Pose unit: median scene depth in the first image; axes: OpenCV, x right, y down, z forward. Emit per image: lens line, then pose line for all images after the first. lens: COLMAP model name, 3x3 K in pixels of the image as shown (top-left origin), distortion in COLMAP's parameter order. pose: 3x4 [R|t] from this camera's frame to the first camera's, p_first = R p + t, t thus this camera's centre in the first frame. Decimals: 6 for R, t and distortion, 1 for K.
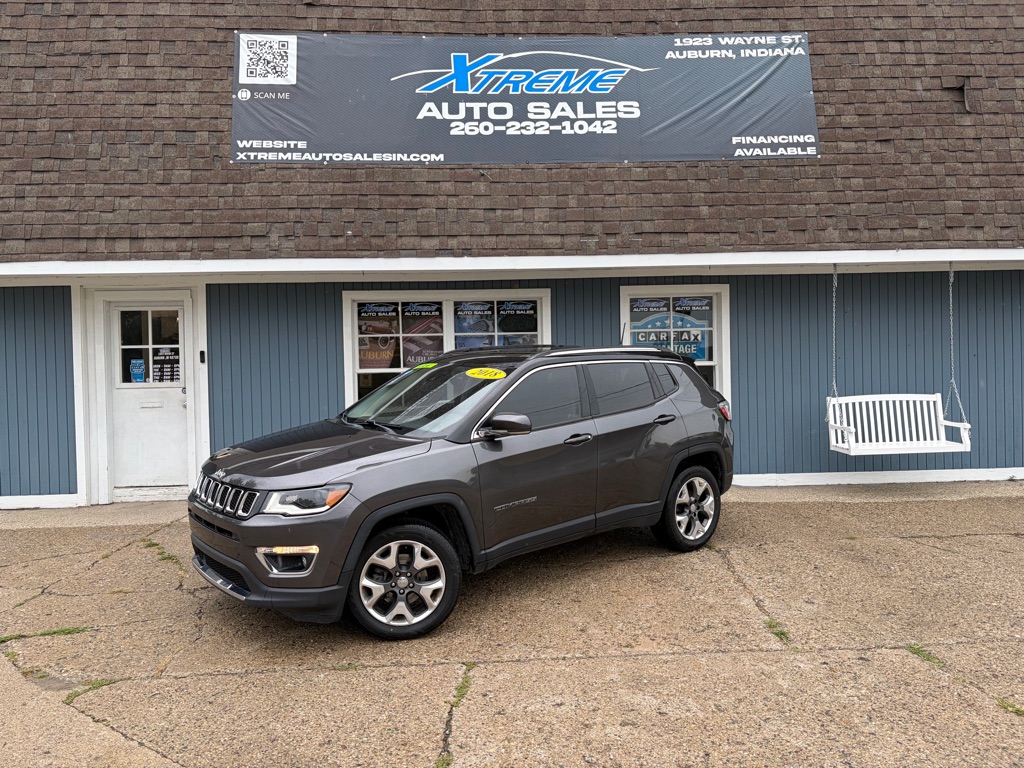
lens RADIAL K [[752.3, 0, 499.8], [0, 752.3, 383.4], [0, 0, 1]] dist [0.026733, -0.028209]
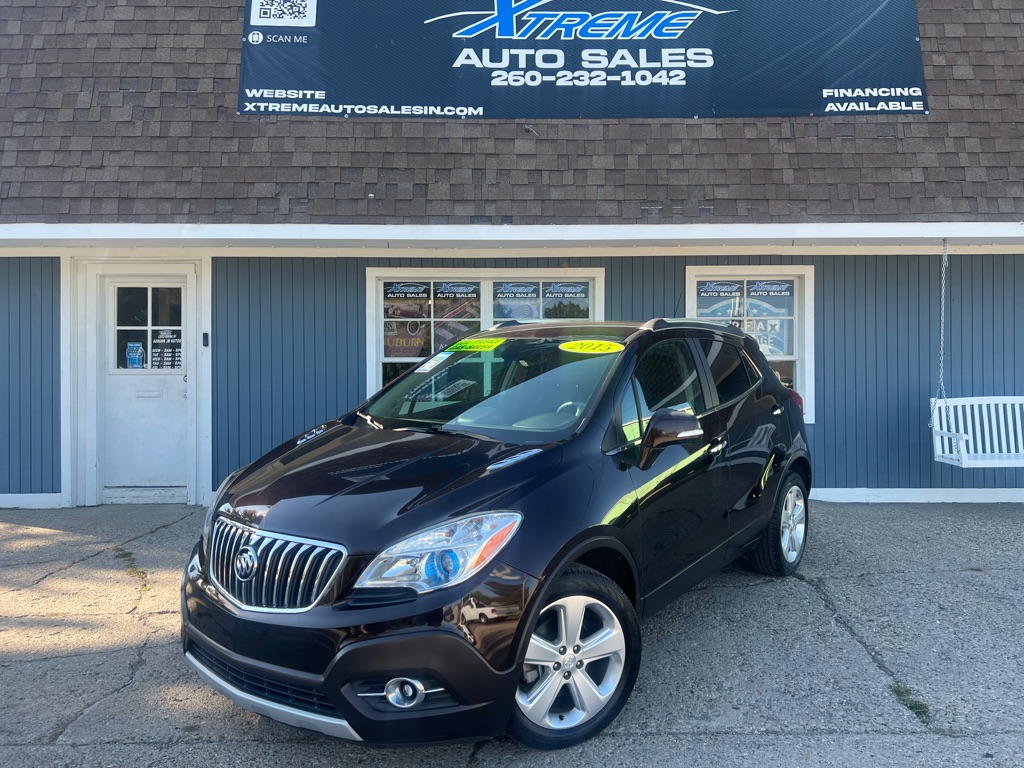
lens RADIAL K [[747.0, 0, 527.2], [0, 747.0, 381.8], [0, 0, 1]] dist [0.050046, -0.056149]
pose [[0.999138, 0.017349, -0.037710, 0.013621], [-0.018081, 0.999653, -0.019140, 0.024424], [0.037365, 0.019805, 0.999105, 0.147189]]
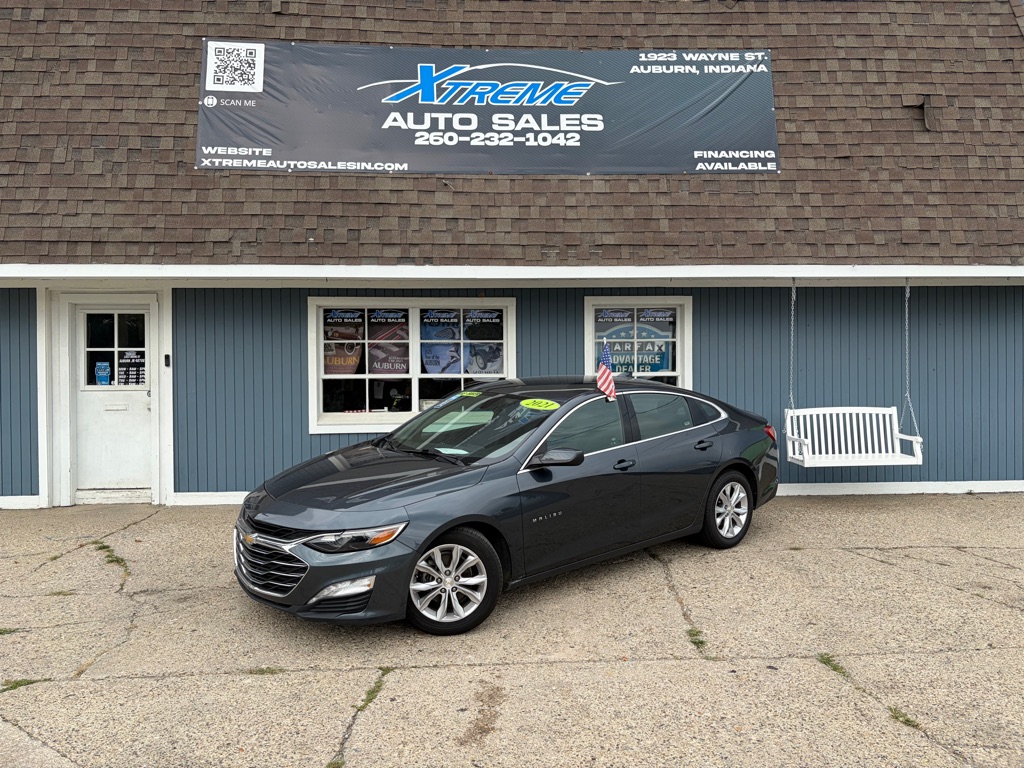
lens RADIAL K [[754.8, 0, 512.9], [0, 754.8, 382.8], [0, 0, 1]] dist [0.026707, -0.032137]
pose [[0.999872, 0.014021, 0.007771, 0.061360], [-0.013959, 0.999870, -0.008088, -0.003967], [-0.007883, 0.007979, 0.999937, -0.012112]]
